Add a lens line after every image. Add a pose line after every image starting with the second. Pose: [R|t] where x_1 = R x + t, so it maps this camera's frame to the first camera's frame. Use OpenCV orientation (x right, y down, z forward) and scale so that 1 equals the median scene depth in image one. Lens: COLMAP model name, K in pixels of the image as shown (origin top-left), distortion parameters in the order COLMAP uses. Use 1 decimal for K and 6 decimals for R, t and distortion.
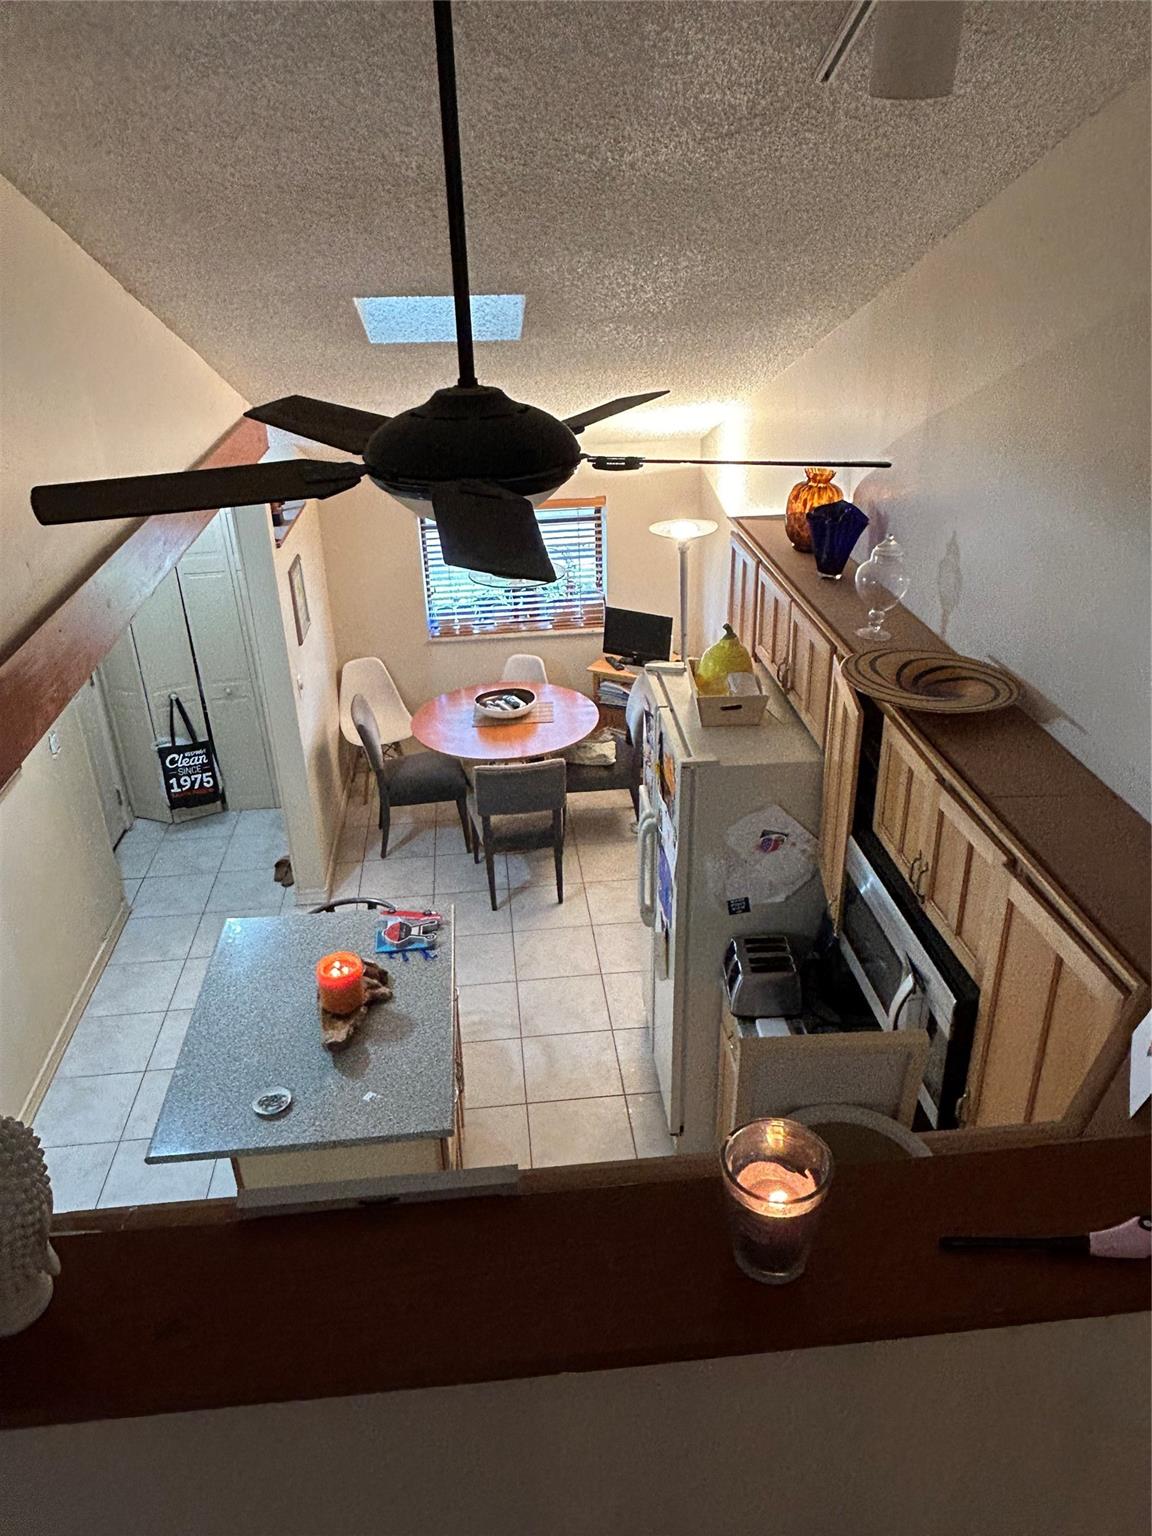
lens RADIAL K [[1114.7, 0, 576.0], [0, 1114.7, 768.0], [0, 0, 1]] dist [0.000173, 0.000018]
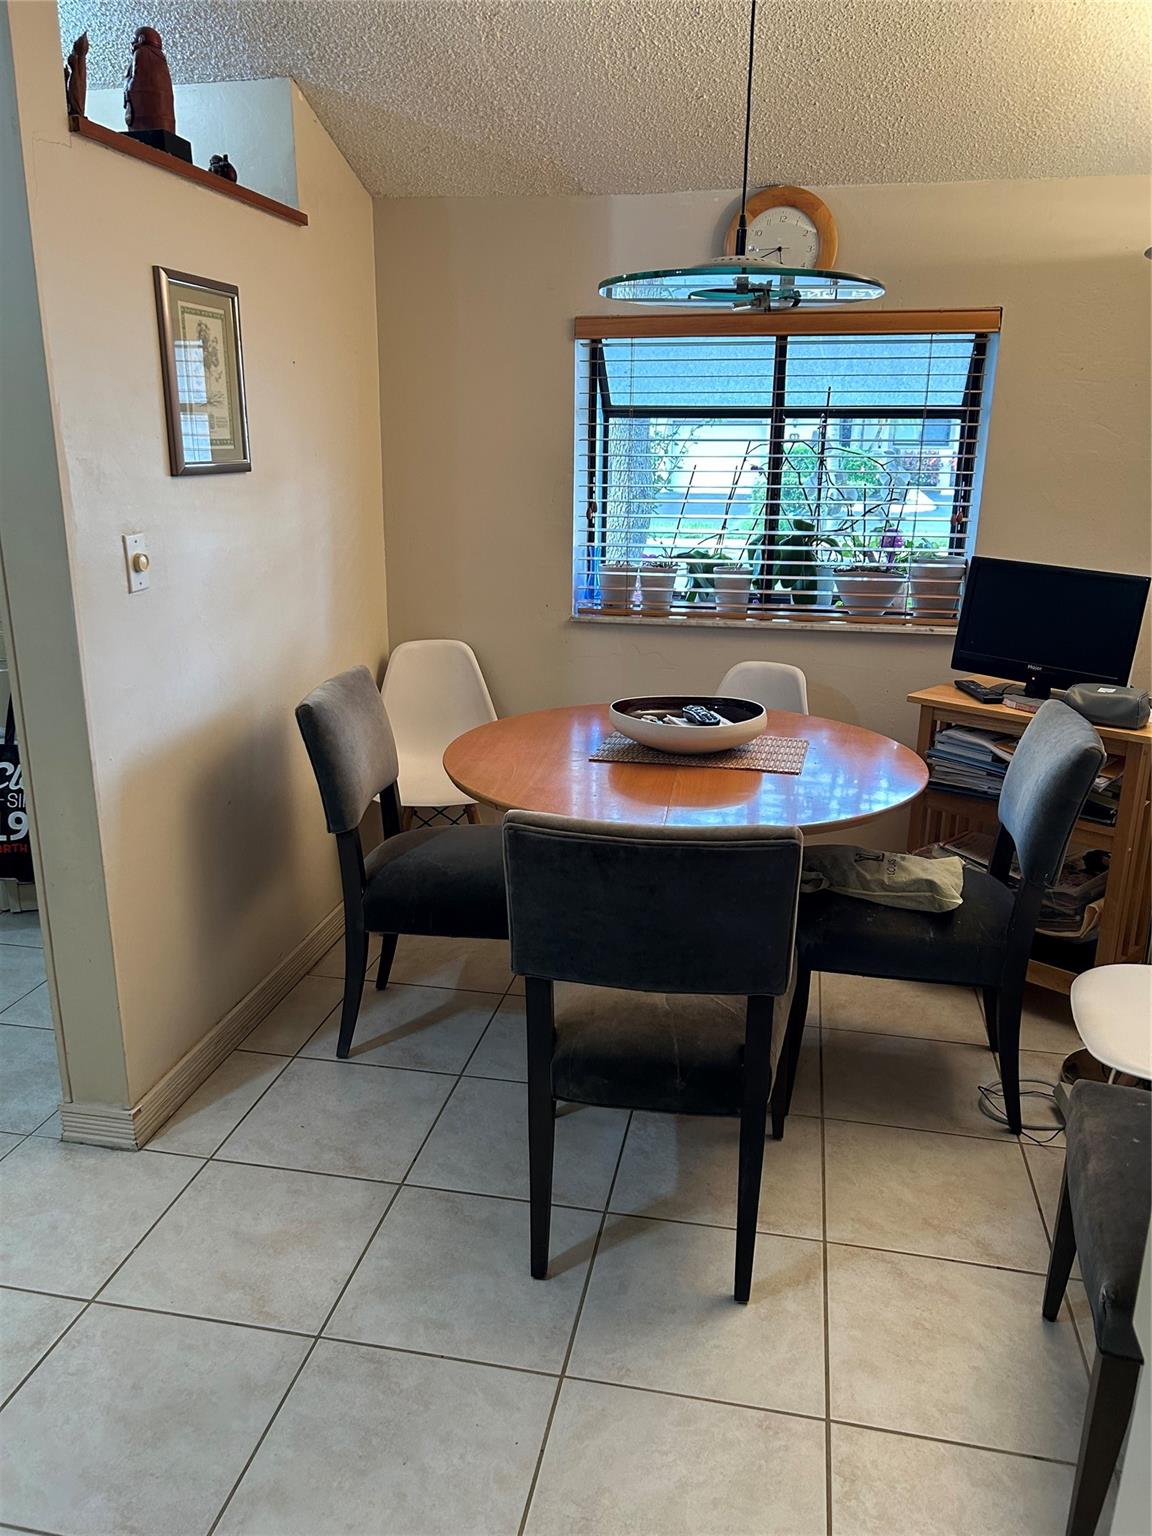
lens RADIAL K [[1163.6, 0, 576.0], [0, 1163.6, 768.0], [0, 0, 1]] dist [0.000746, -0.001076]
pose [[0.955929, 0.115582, -0.269889, 0.012675], [-0.163962, 0.972709, -0.164175, 0.033312], [0.243548, 0.201191, 0.948792, 0.606547]]
